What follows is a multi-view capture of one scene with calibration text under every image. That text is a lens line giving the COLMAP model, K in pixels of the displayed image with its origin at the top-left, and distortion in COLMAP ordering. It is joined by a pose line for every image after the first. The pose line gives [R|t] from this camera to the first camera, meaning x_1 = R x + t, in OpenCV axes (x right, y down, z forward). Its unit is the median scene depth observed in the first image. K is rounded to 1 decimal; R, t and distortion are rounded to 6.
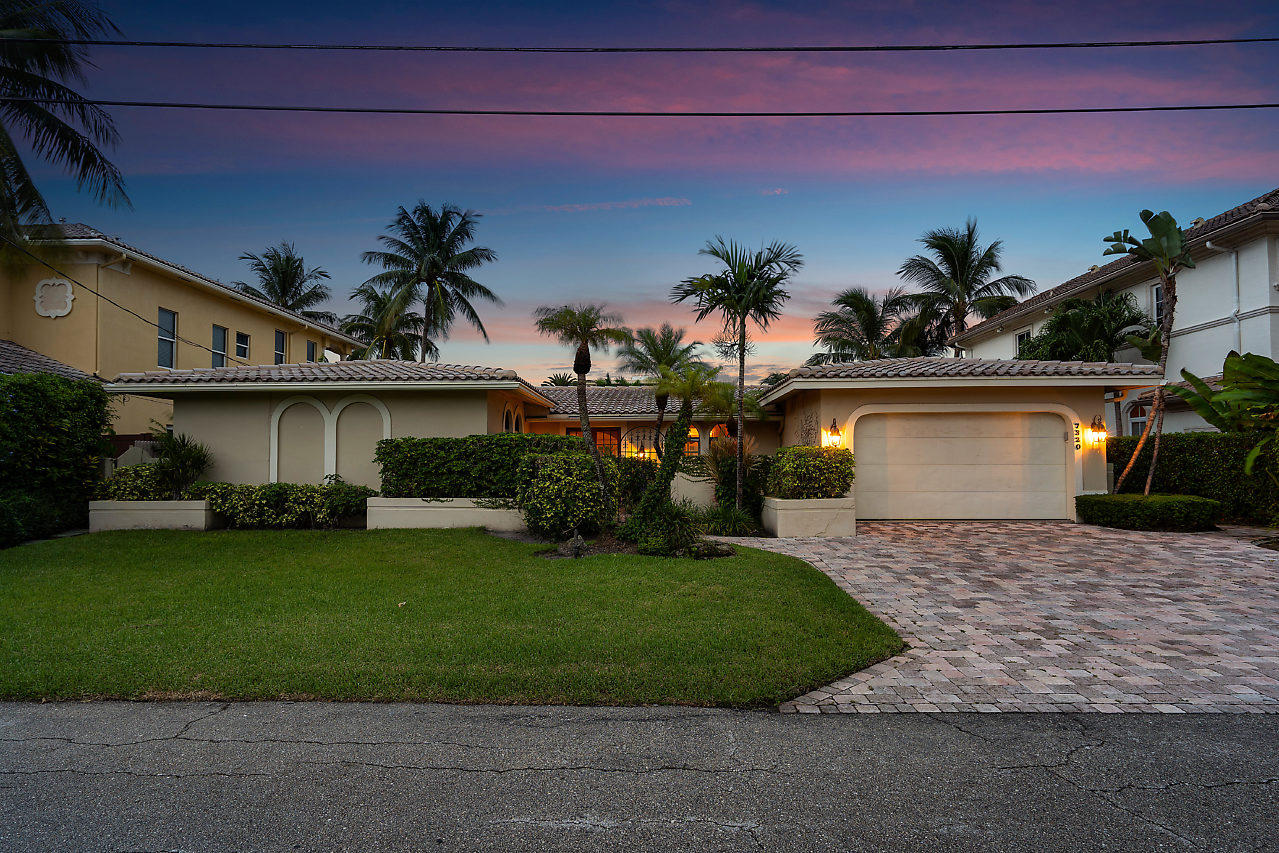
lens RADIAL K [[664.7, 0, 650.1], [0, 664.7, 429.8], [0, 0, 1]] dist [0.004438, 0.001519]
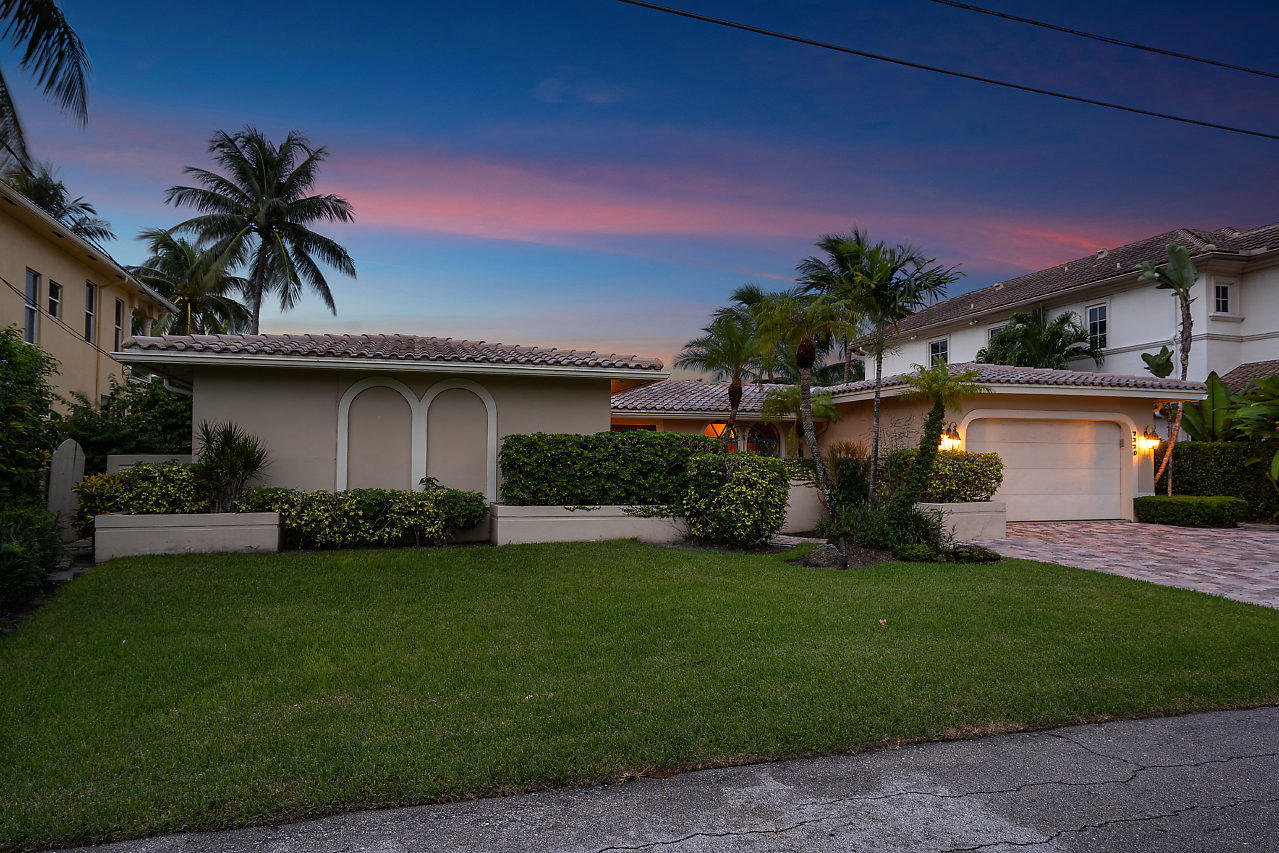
lens RADIAL K [[743.3, 0, 638.5], [0, 743.3, 436.0], [0, 0, 1]] dist [0.006696, -0.000759]
pose [[0.953108, 0.017360, 0.302133, -0.511346], [-0.020286, 0.999773, 0.006549, 0.006036], [-0.301950, -0.012371, 0.953243, 0.075360]]
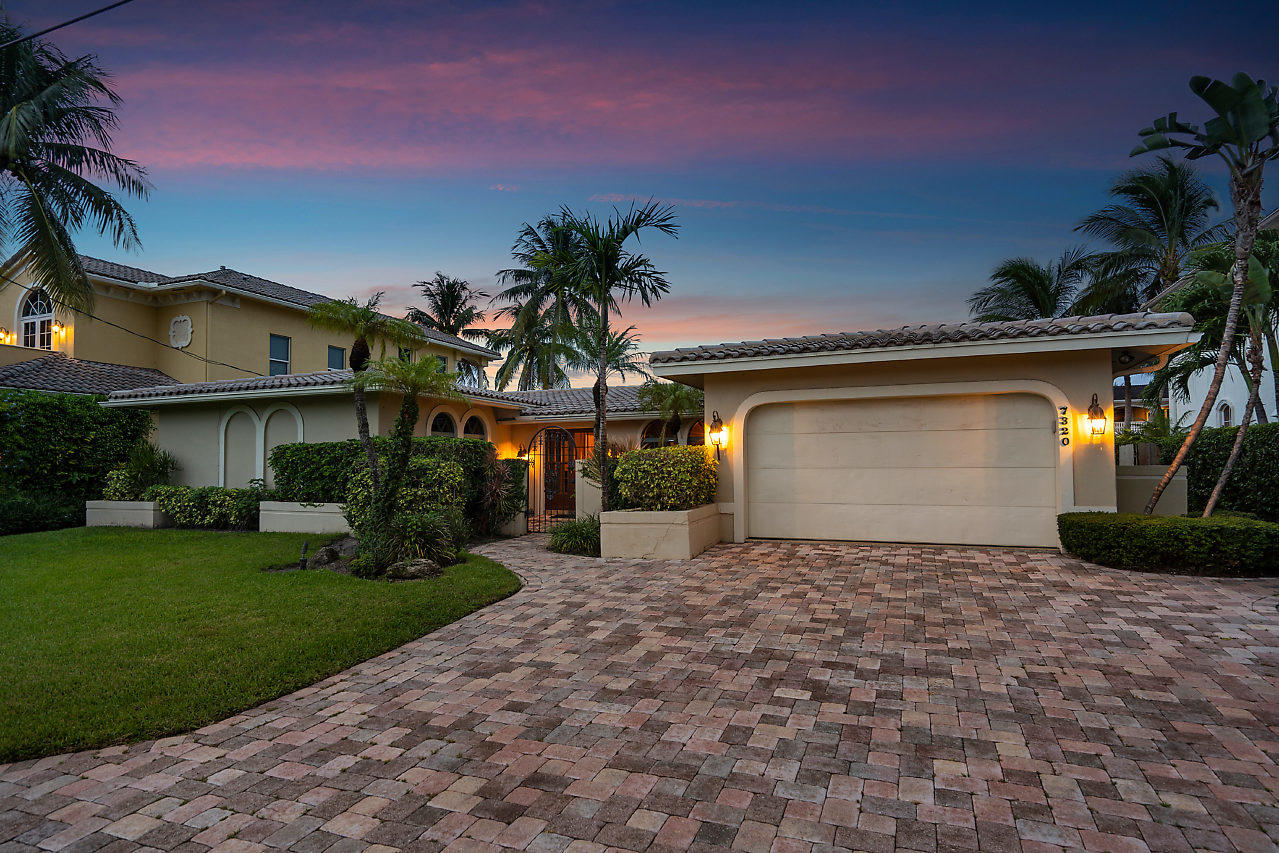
lens RADIAL K [[664.7, 0, 656.2], [0, 664.7, 431.1], [0, 0, 1]] dist [0.004438, 0.001519]
pose [[0.942961, -0.020672, -0.332261, 0.474747], [0.019865, 0.999786, -0.005827, 0.010393], [0.332310, -0.001105, 0.943170, 0.218317]]
